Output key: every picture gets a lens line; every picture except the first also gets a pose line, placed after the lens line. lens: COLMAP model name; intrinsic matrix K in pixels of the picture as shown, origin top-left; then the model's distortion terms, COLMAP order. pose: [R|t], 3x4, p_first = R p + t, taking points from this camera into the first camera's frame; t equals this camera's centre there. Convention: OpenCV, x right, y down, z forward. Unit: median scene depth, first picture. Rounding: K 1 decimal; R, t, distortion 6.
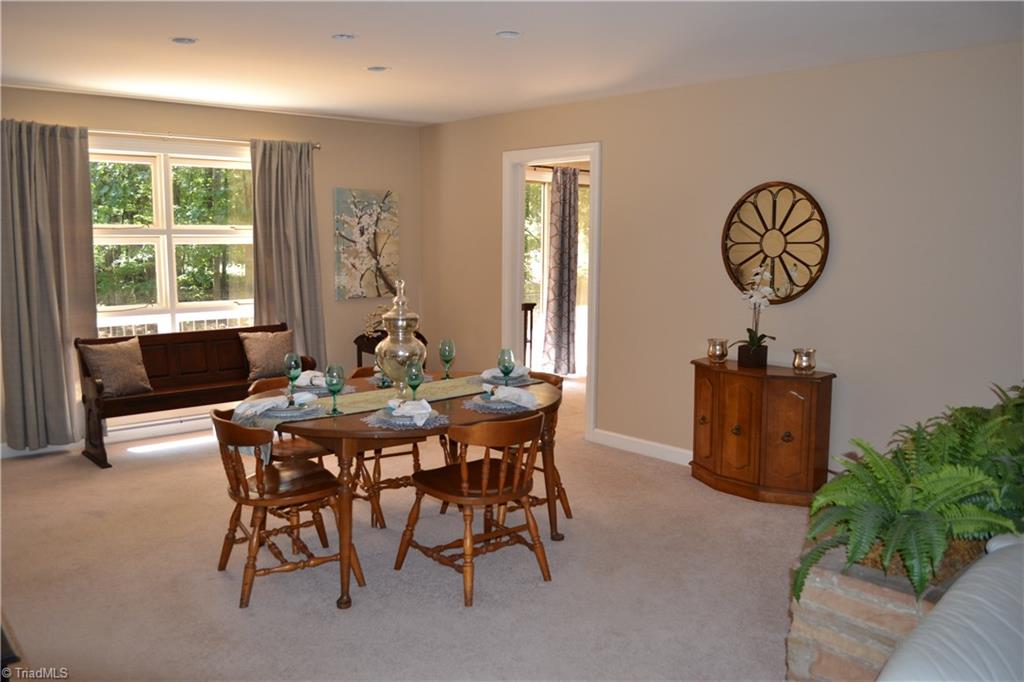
lens RADIAL K [[830.9, 0, 510.2], [0, 830.9, 338.4], [0, 0, 1]] dist [-0.075984, 0.010878]
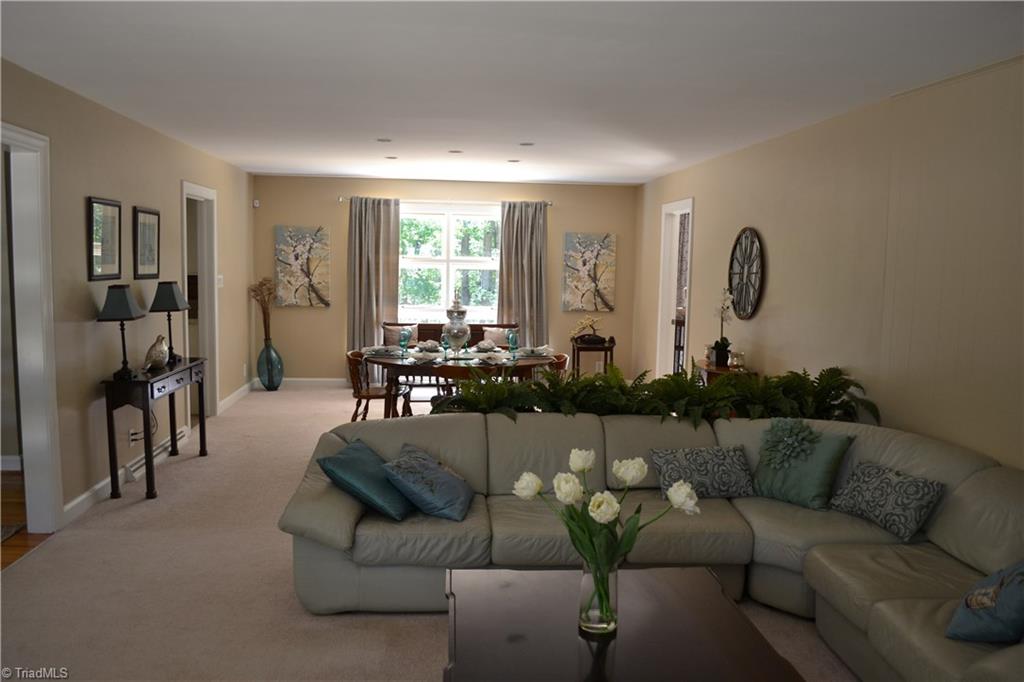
lens RADIAL K [[830.9, 0, 514.1], [0, 830.9, 343.4], [0, 0, 1]] dist [-0.075984, 0.010878]
pose [[0.800093, 0.071428, -0.595609, 0.576584], [-0.088279, 0.996095, 0.000869, 0.015172], [0.593345, 0.051885, 0.803274, -0.187383]]
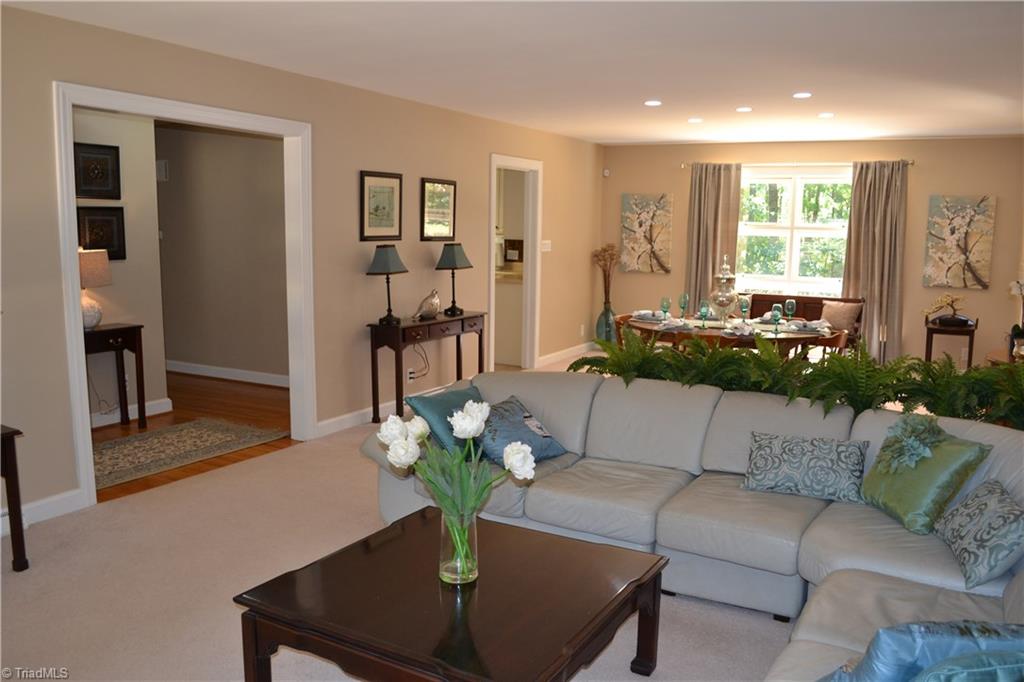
lens RADIAL K [[830.9, 0, 507.1], [0, 830.9, 345.6], [0, 0, 1]] dist [-0.075984, 0.010878]
pose [[0.326302, 0.137189, -0.935257, 0.735788], [-0.125316, 0.986957, 0.101052, -0.004390], [0.936922, 0.084229, 0.339238, 0.020066]]
